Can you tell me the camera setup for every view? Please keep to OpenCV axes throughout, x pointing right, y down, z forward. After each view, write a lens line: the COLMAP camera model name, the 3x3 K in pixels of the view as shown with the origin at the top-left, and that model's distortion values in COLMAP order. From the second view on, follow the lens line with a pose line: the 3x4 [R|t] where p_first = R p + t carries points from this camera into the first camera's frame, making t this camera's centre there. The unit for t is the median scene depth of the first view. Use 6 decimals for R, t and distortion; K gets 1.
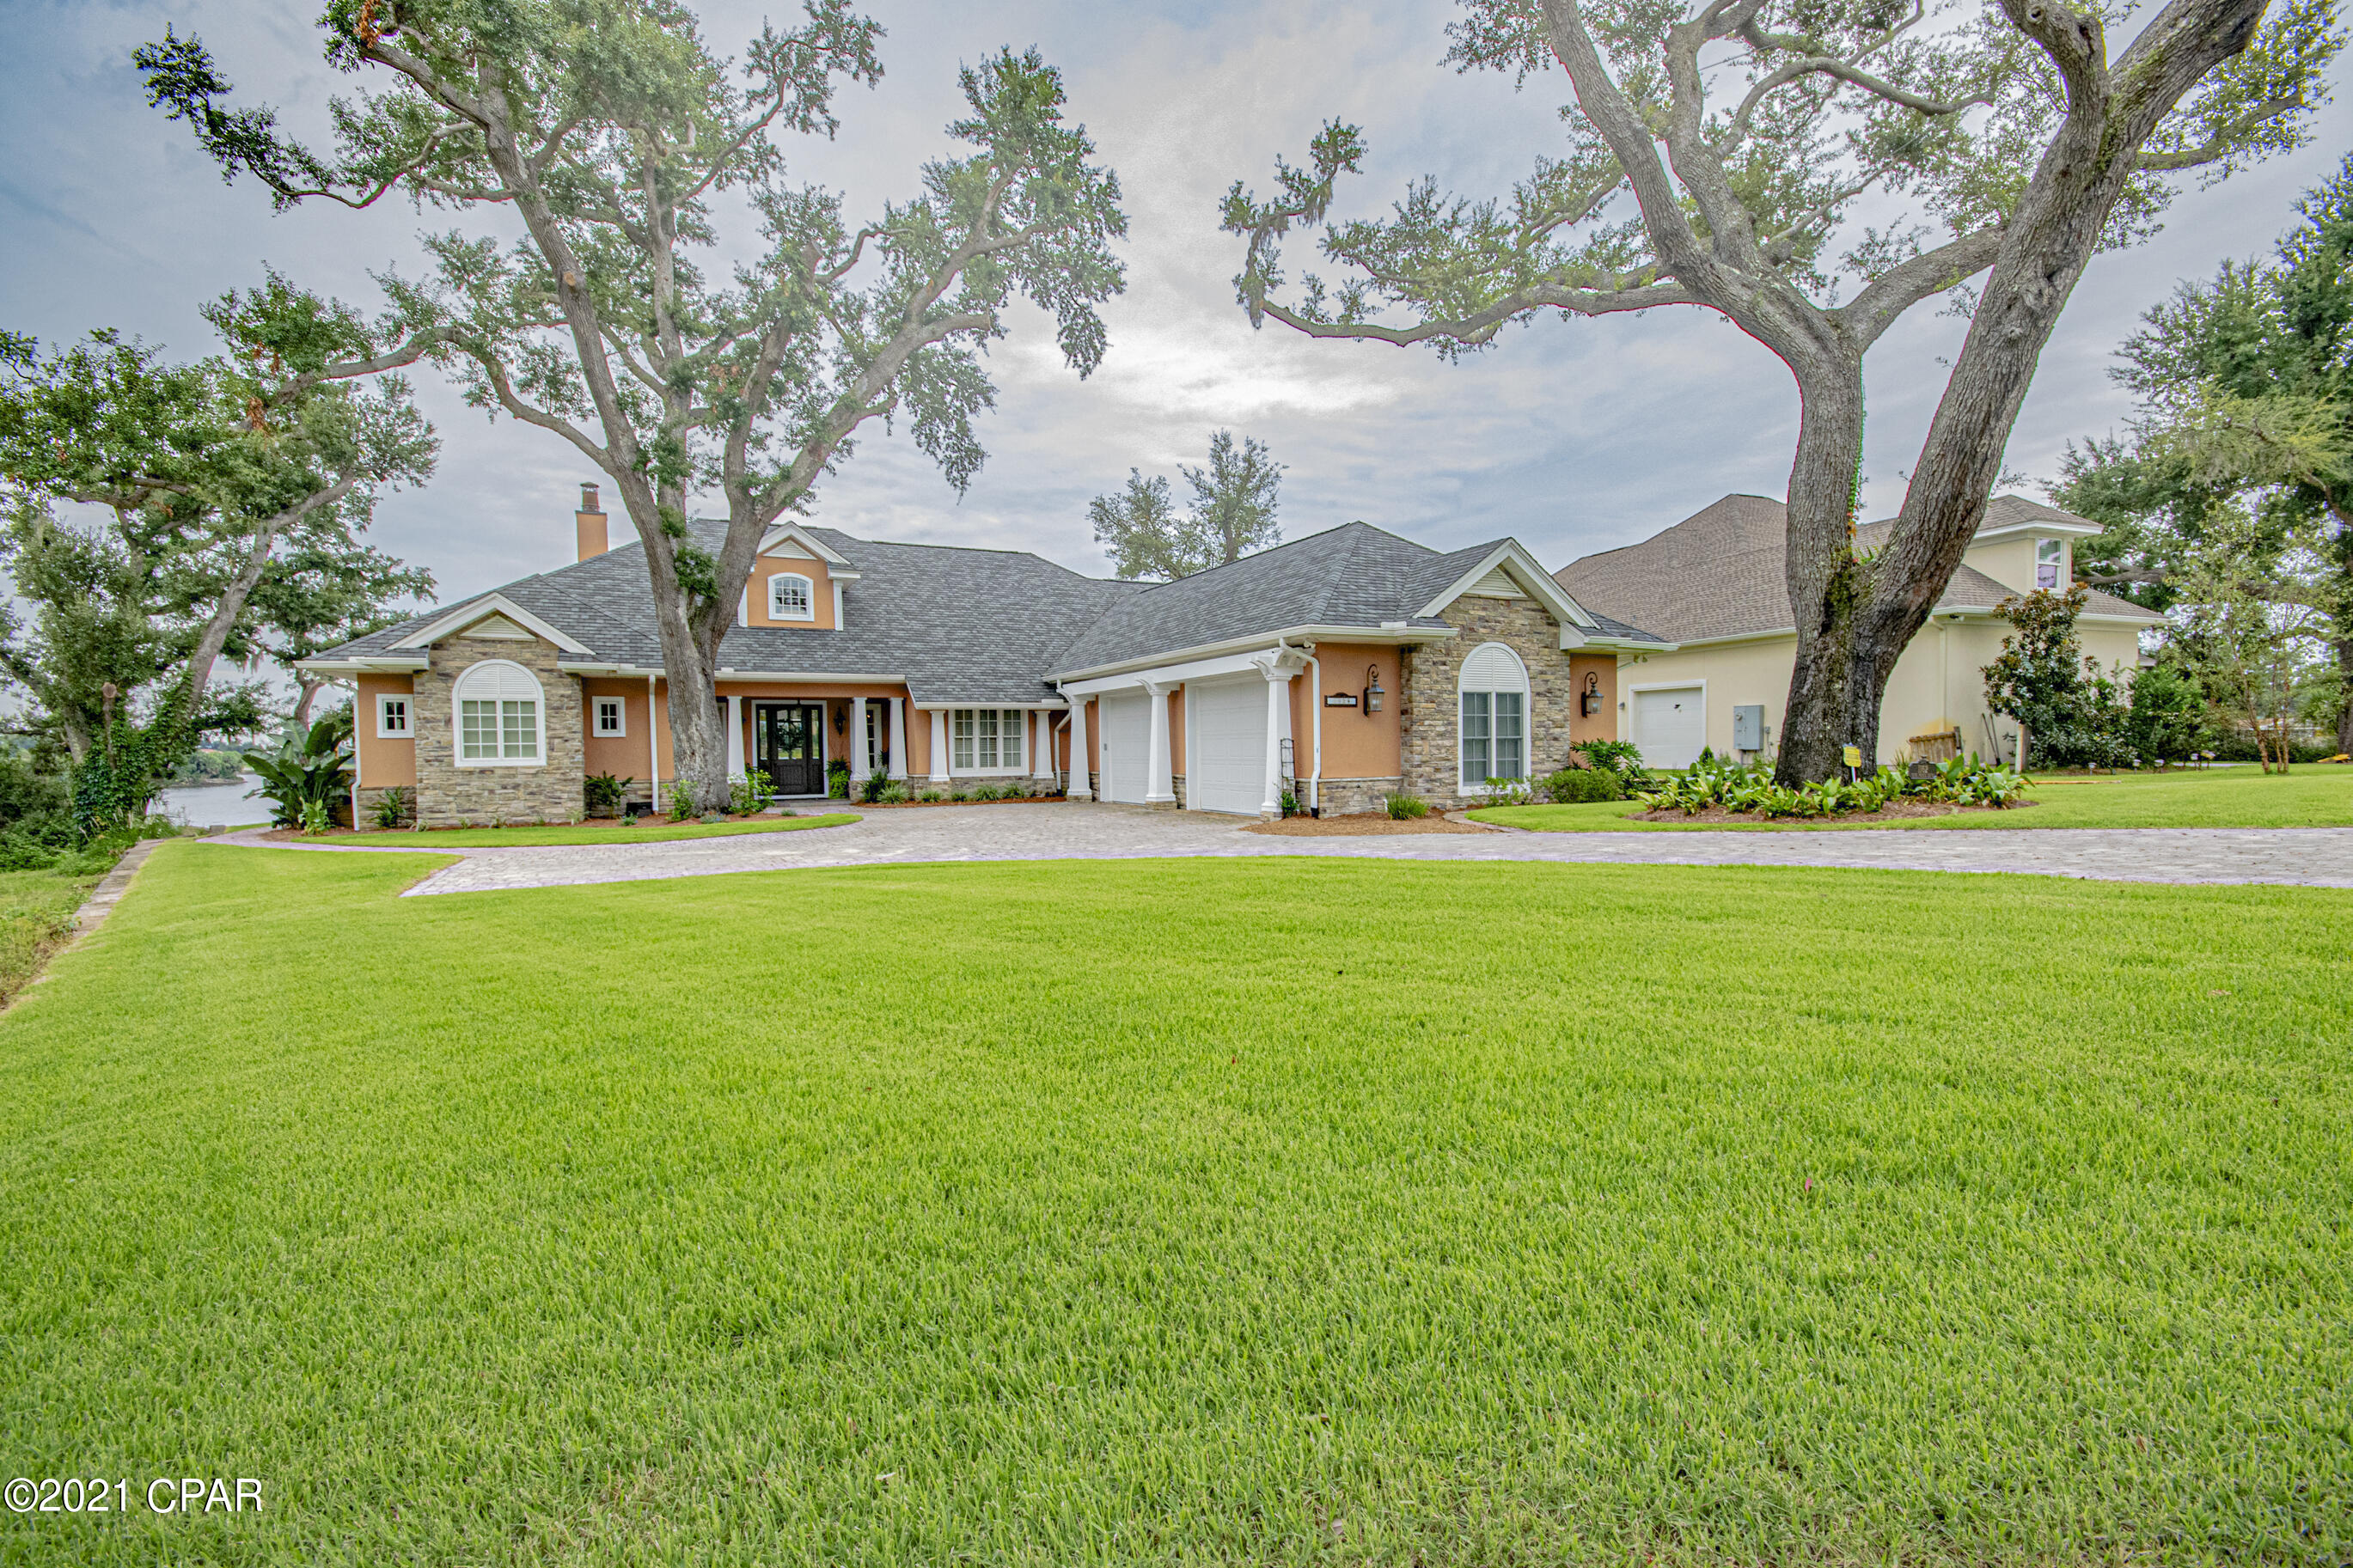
lens RADIAL K [[1035.1, 0, 1169.7], [0, 1035.1, 779.8], [0, 0, 1]] dist [-0.002116, 0.007301]
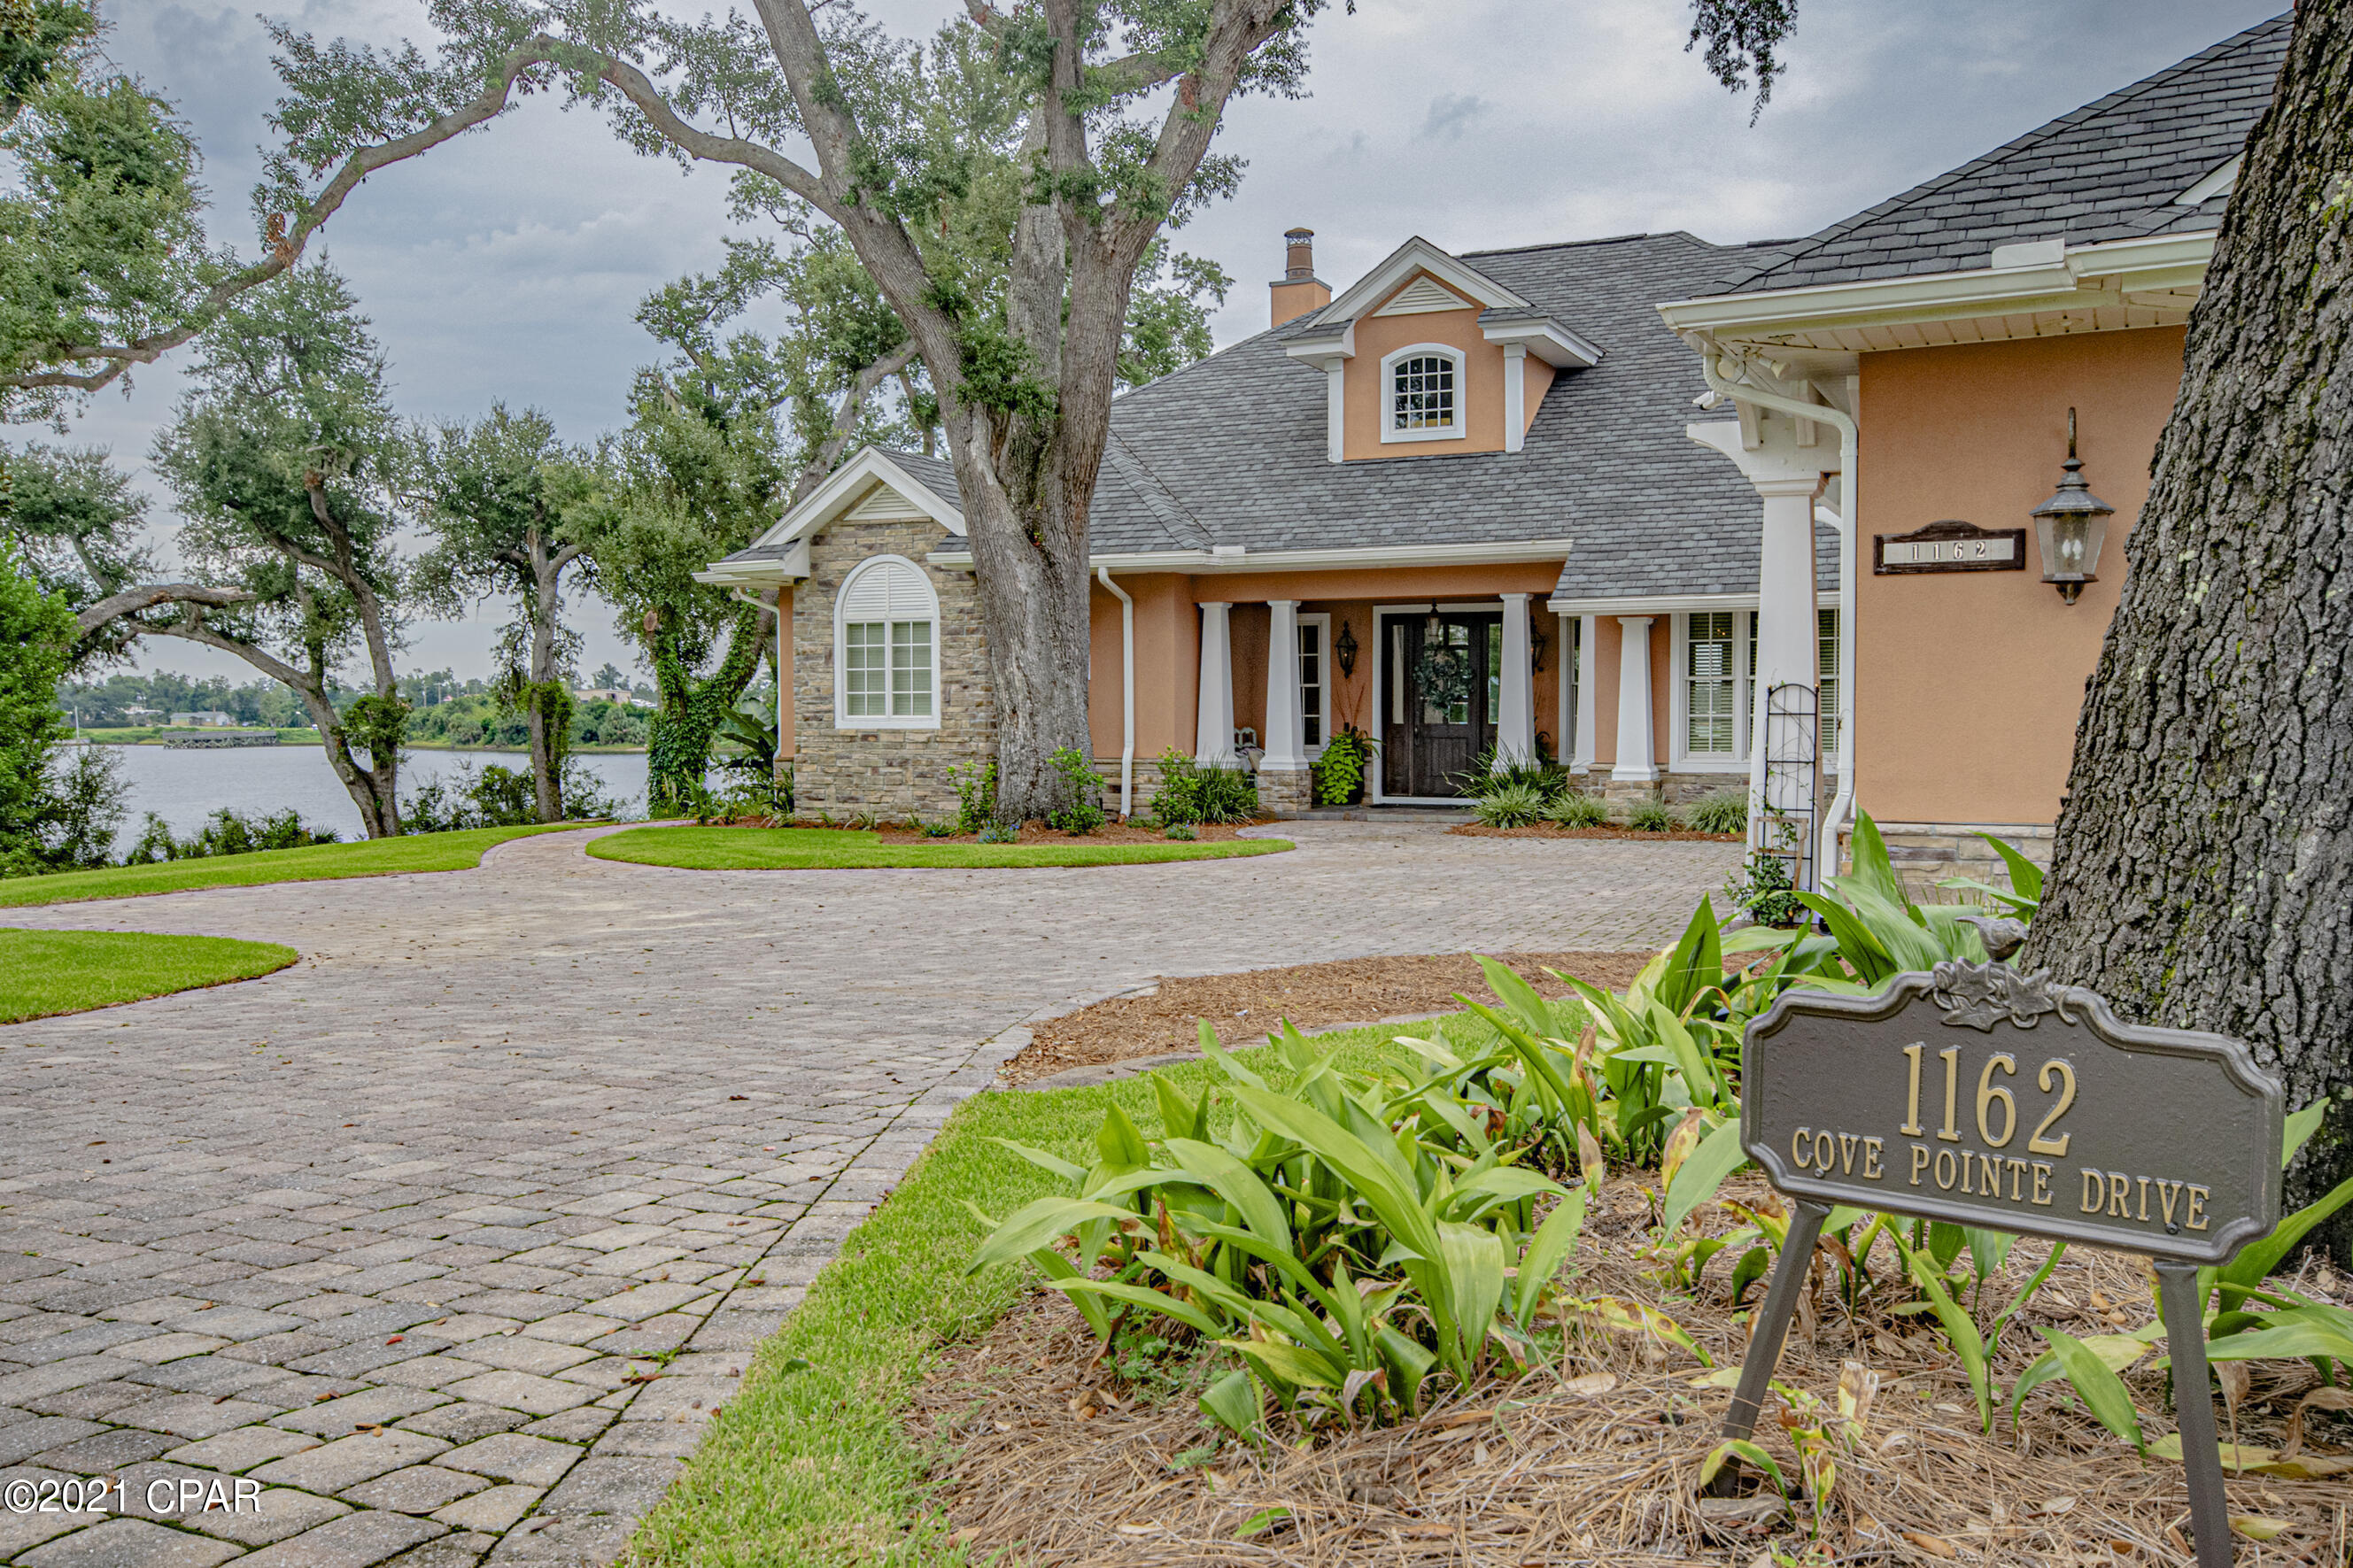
lens RADIAL K [[1984.9, 0, 1176.5], [0, 1984.9, 784.0], [0, 0, 1]] dist [0.009116, 0.005734]
pose [[0.609936, 0.039207, -0.791480, 0.408961], [-0.028442, 0.999215, 0.027579, -0.018736], [0.791940, 0.005690, 0.610572, 0.437733]]
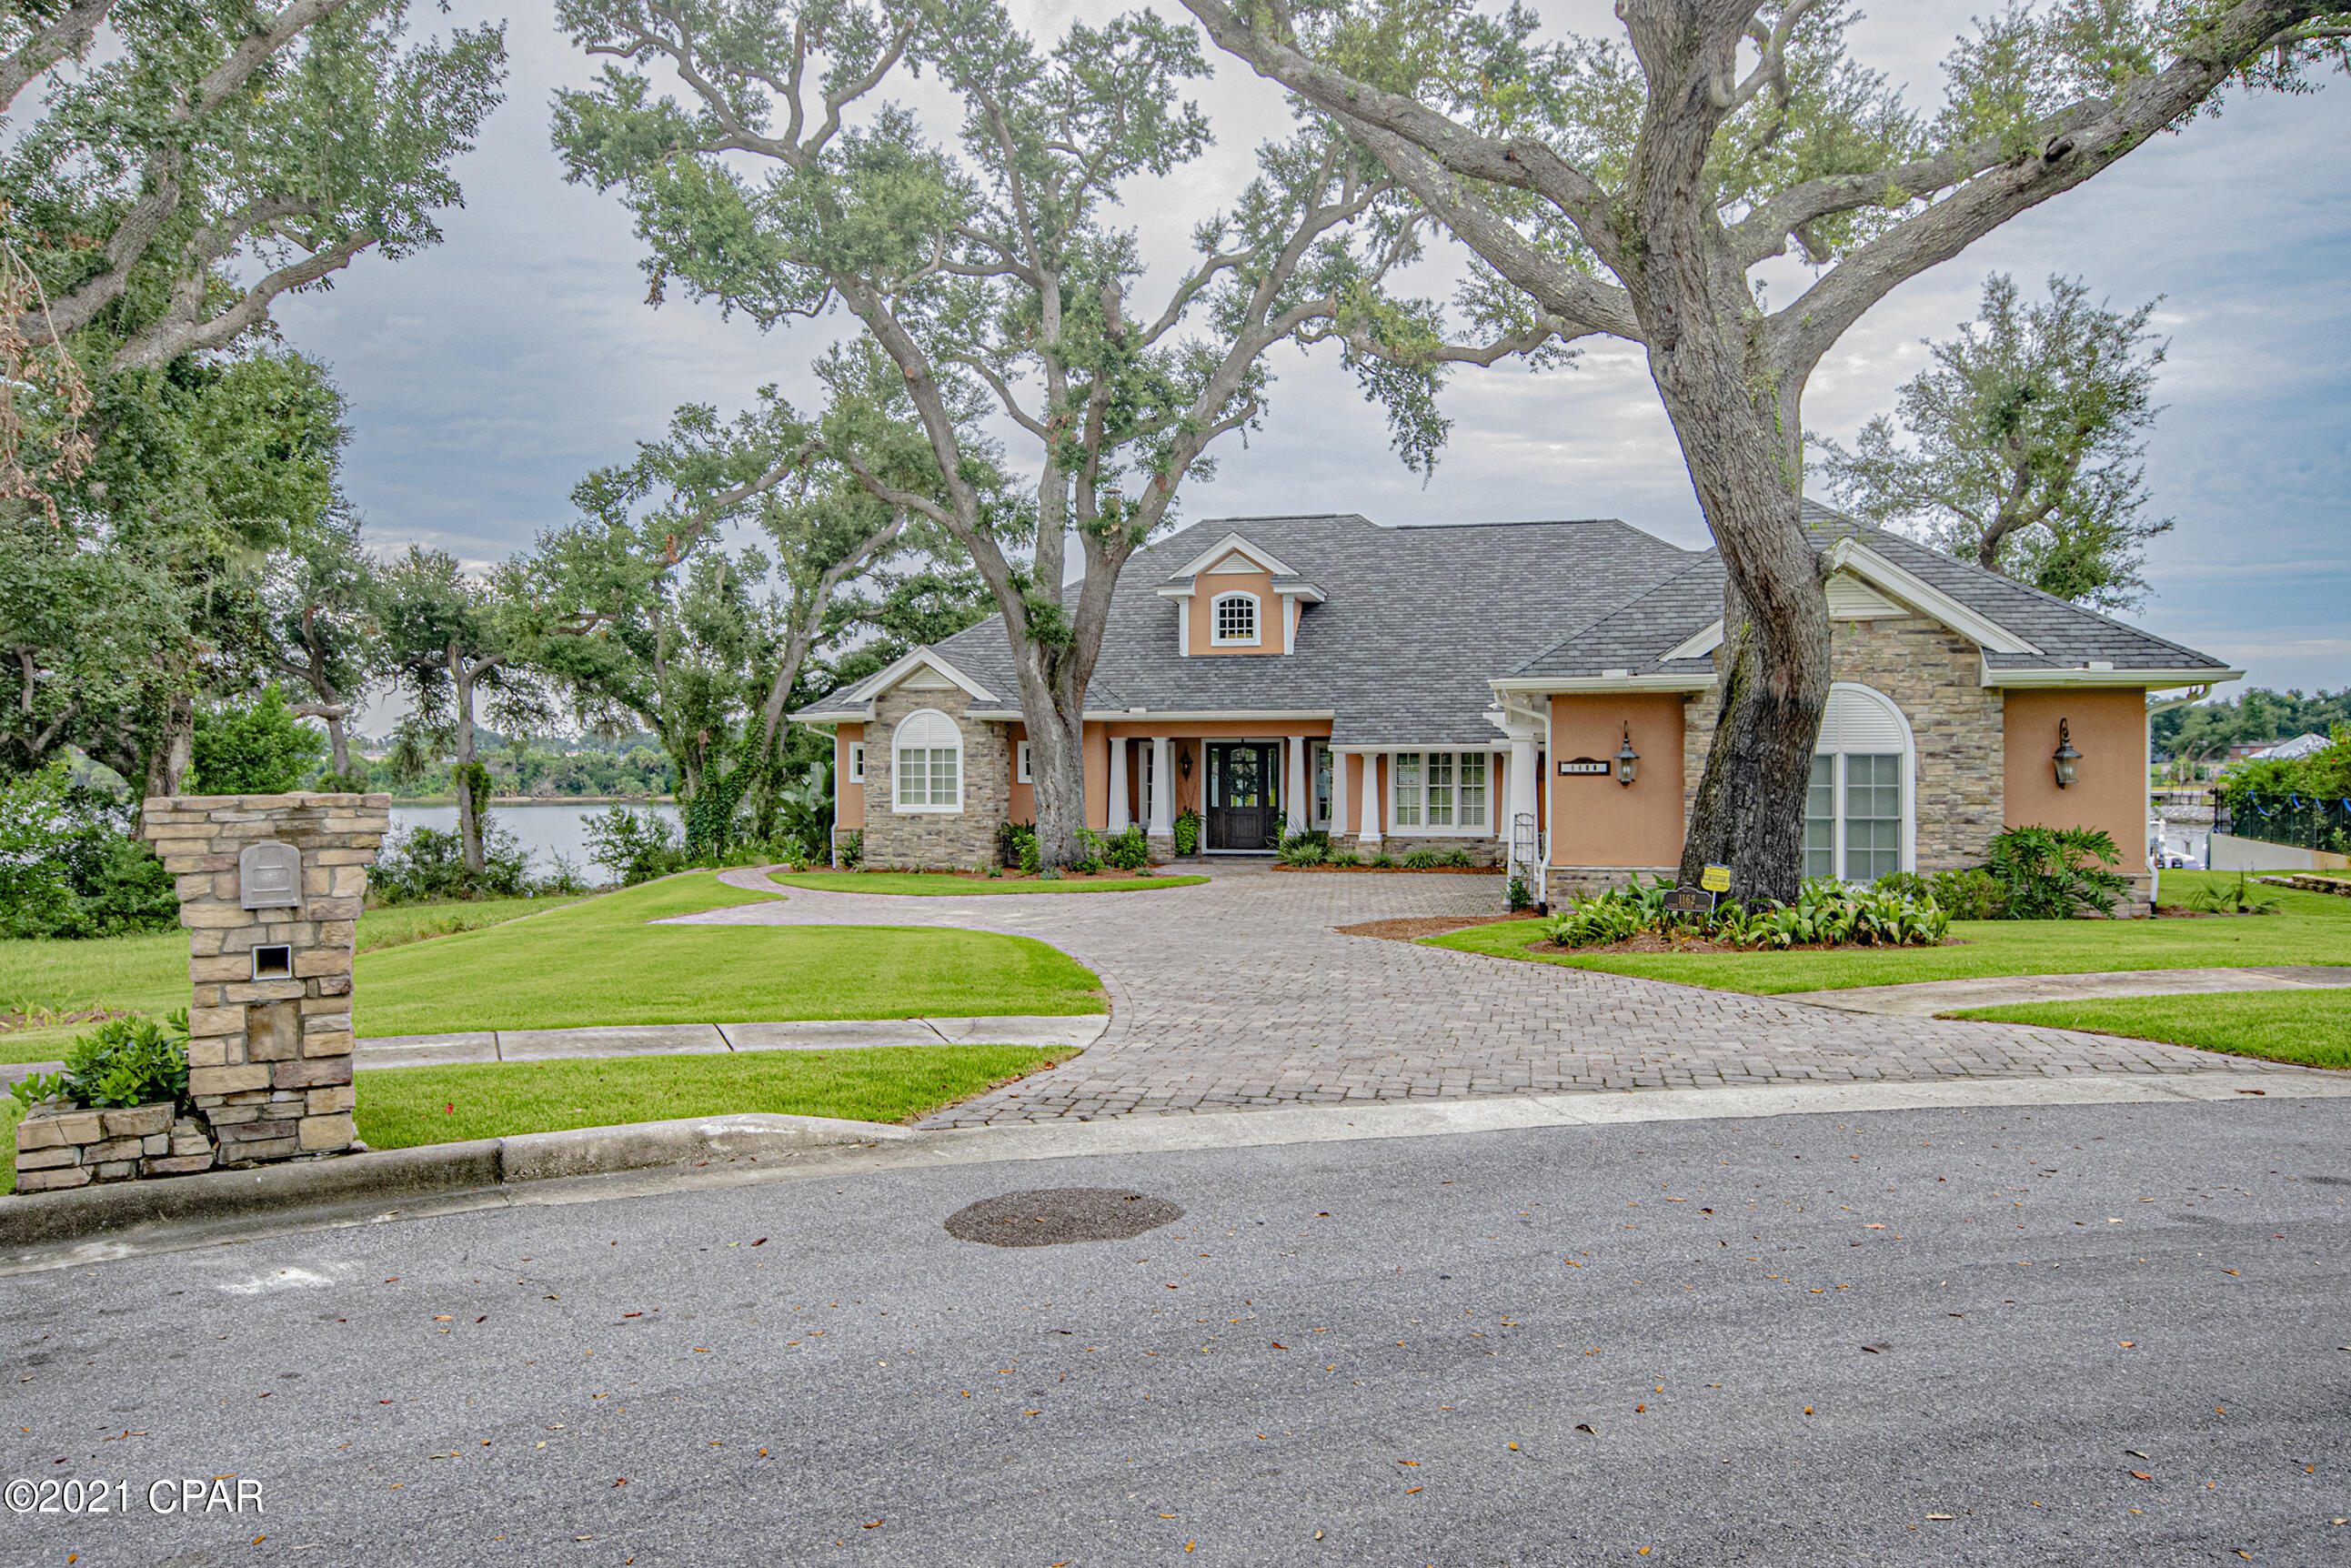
lens RADIAL K [[1731.8, 0, 1175.5], [0, 1731.8, 784.0], [0, 0, 1]] dist [0.004691, 0.002277]
pose [[0.774754, 0.018747, -0.631985, 0.657473], [-0.026190, 0.999654, -0.002453, -0.045761], [0.631721, 0.018452, 0.774977, -0.182654]]
